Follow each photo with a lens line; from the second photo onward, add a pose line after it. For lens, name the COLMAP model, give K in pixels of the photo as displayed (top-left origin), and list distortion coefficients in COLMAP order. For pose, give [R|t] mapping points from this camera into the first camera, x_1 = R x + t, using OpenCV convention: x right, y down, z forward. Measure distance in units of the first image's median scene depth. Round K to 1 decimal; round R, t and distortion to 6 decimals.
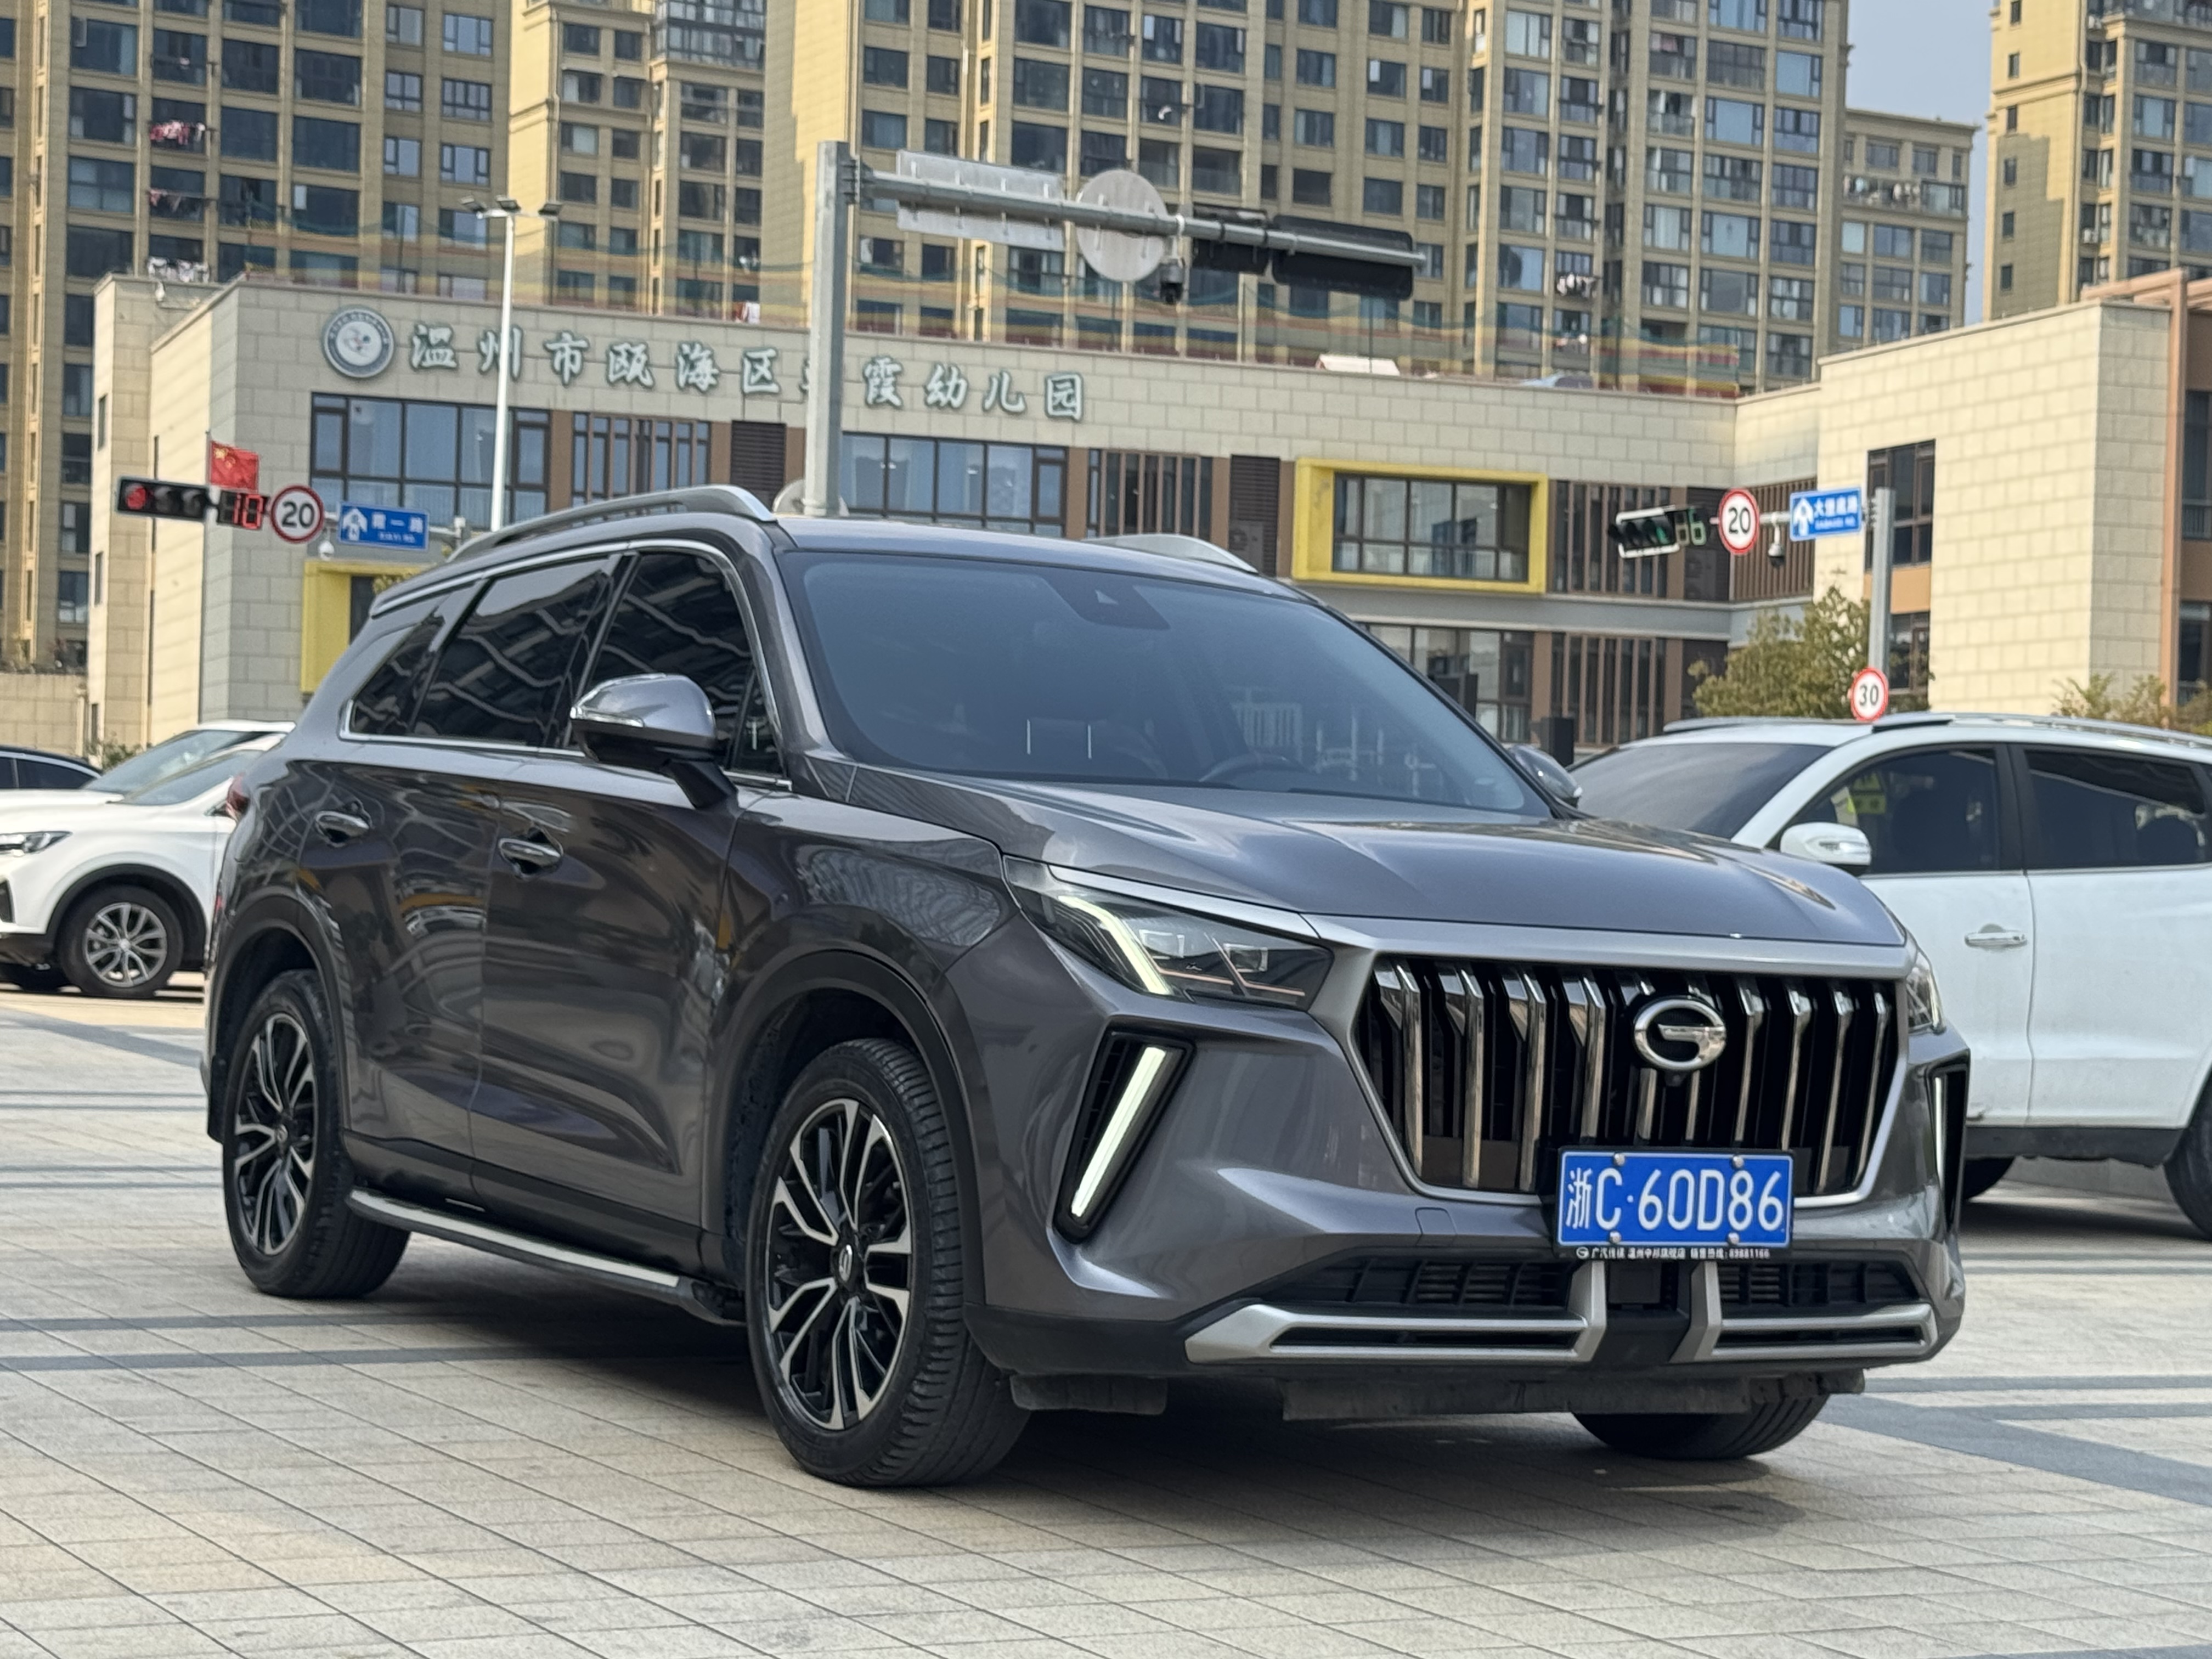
lens RADIAL K [[3957.9, 0, 1092.1], [0, 3957.9, 830.8], [0, 0, 1]] dist [0.147472, 0.000000]
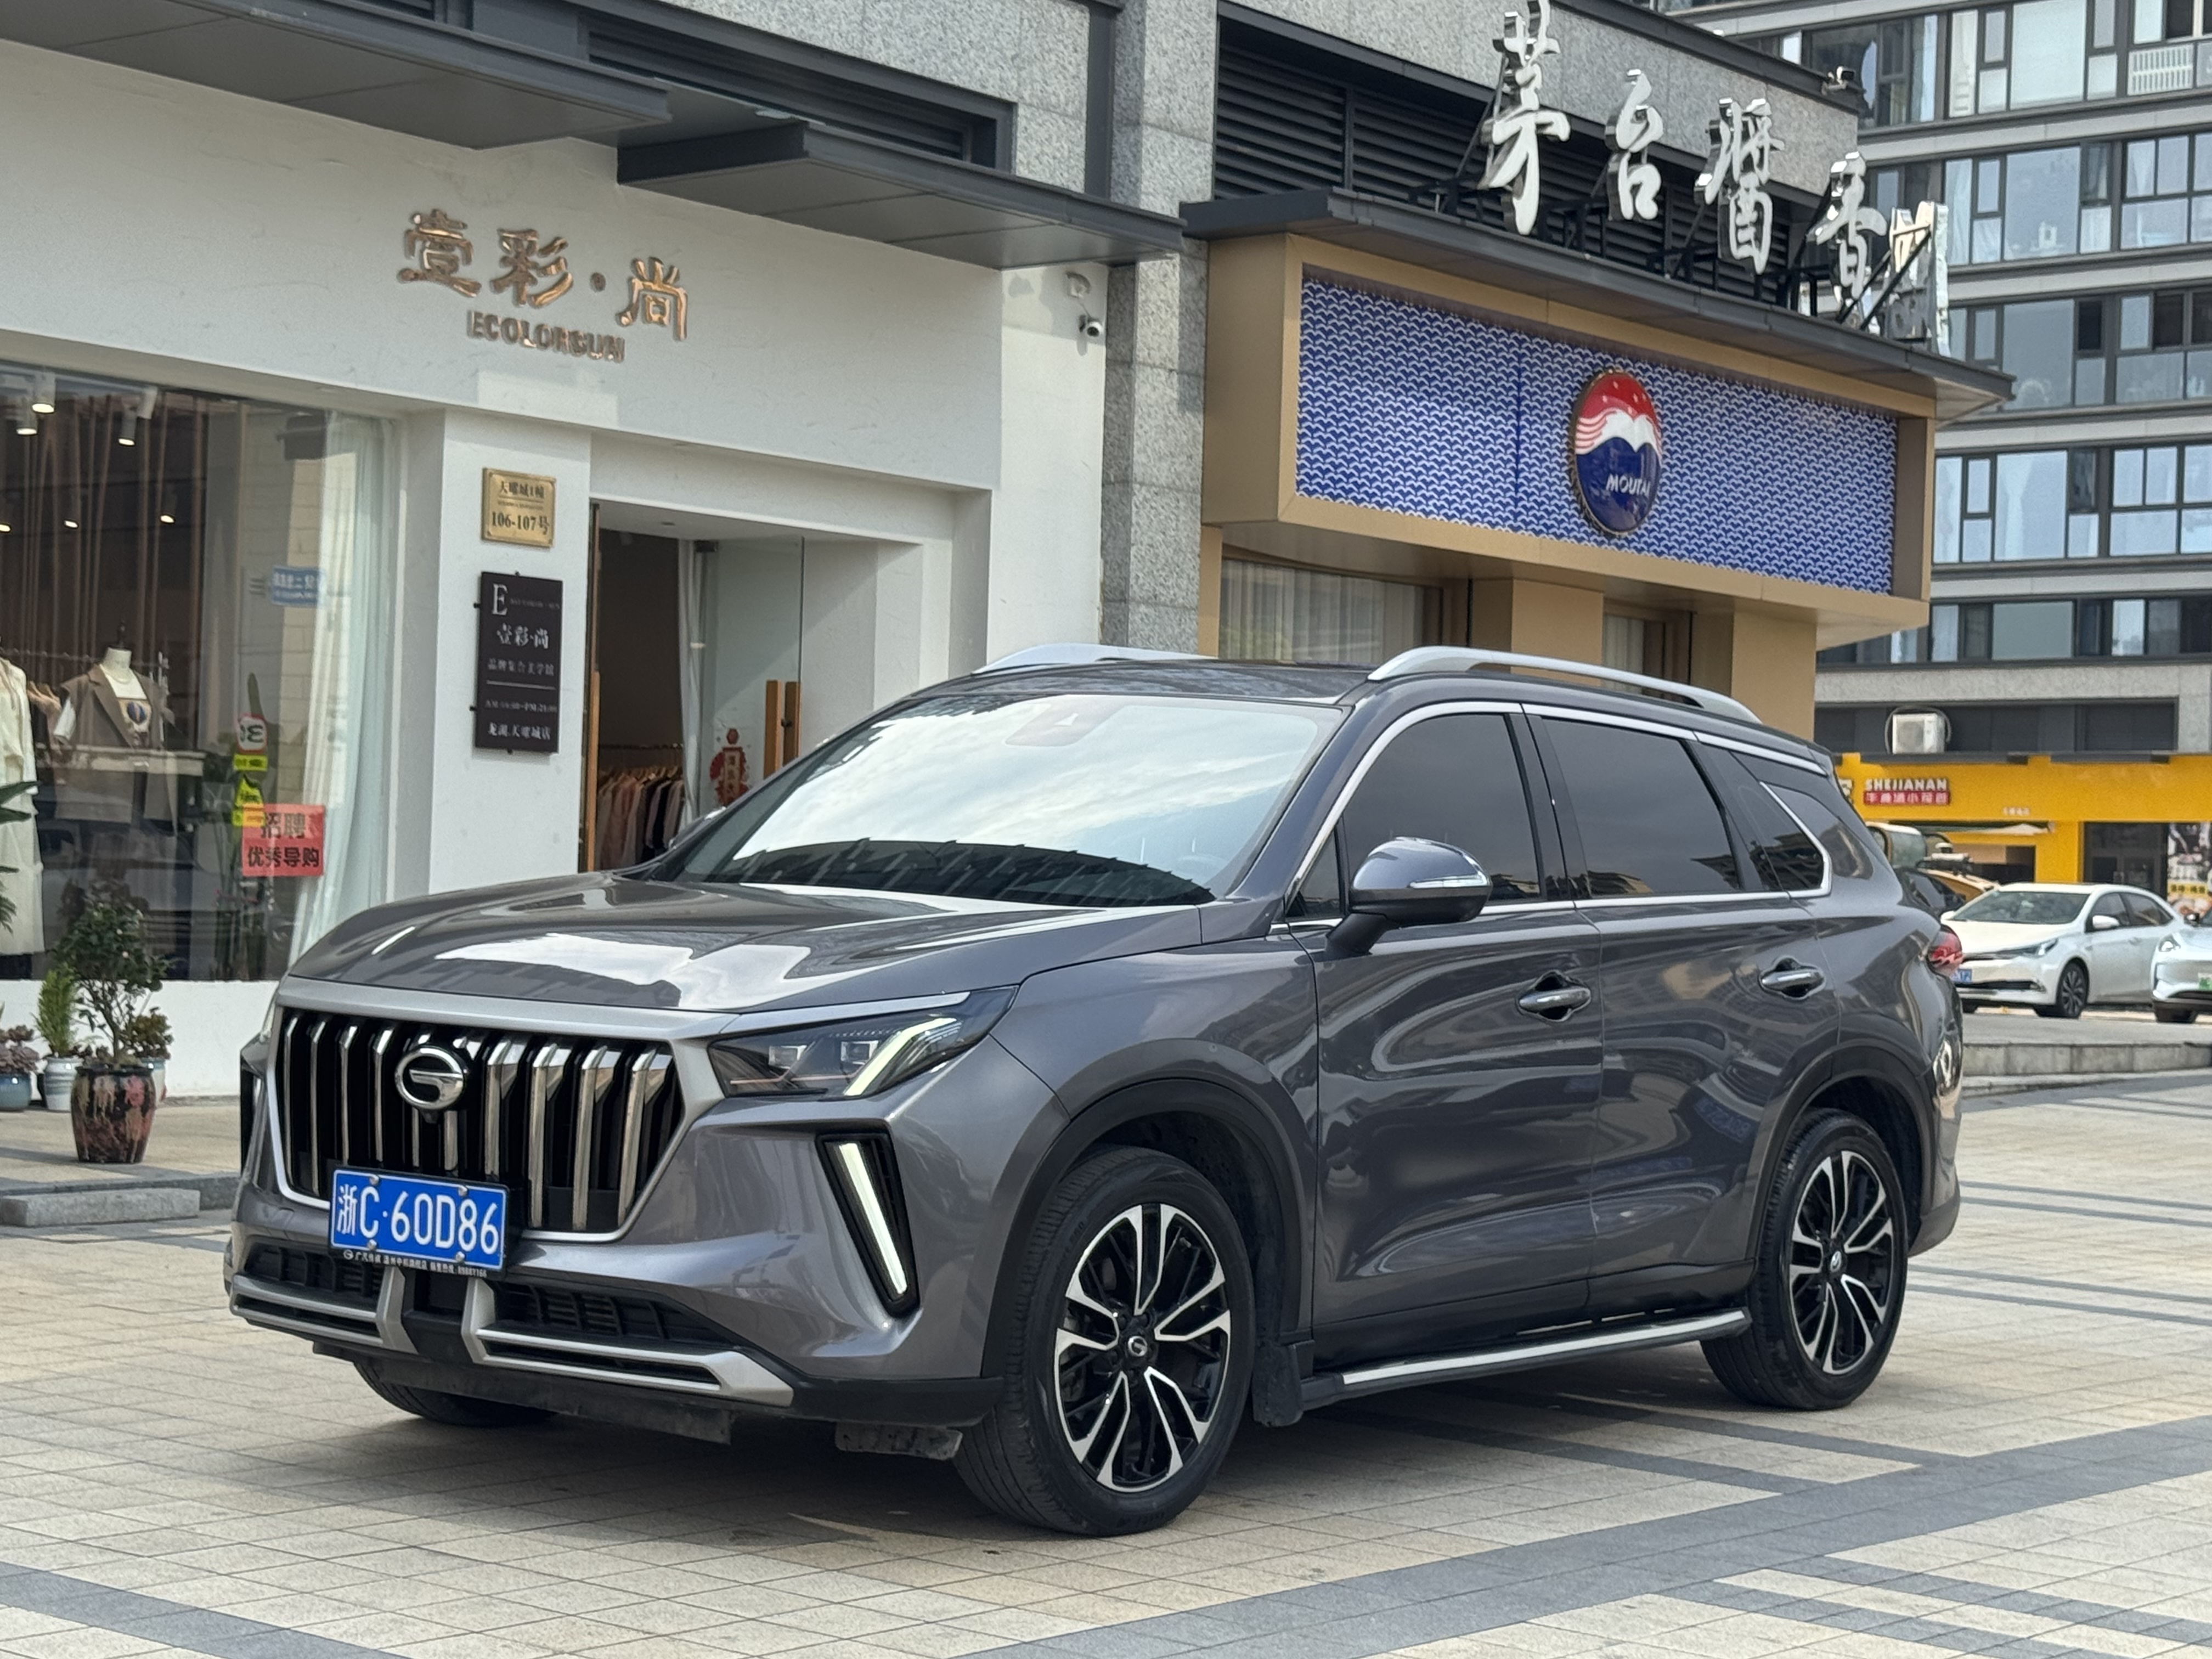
lens RADIAL K [[3957.9, 0, 1102.9], [0, 3957.9, 825.9], [0, 0, 1]] dist [0.147472, 0.000000]
pose [[0.365149, -0.034184, -0.930321, 1.287856], [-0.007463, 0.999186, -0.039644, 0.021151], [0.930919, 0.021419, 0.364597, 0.735973]]
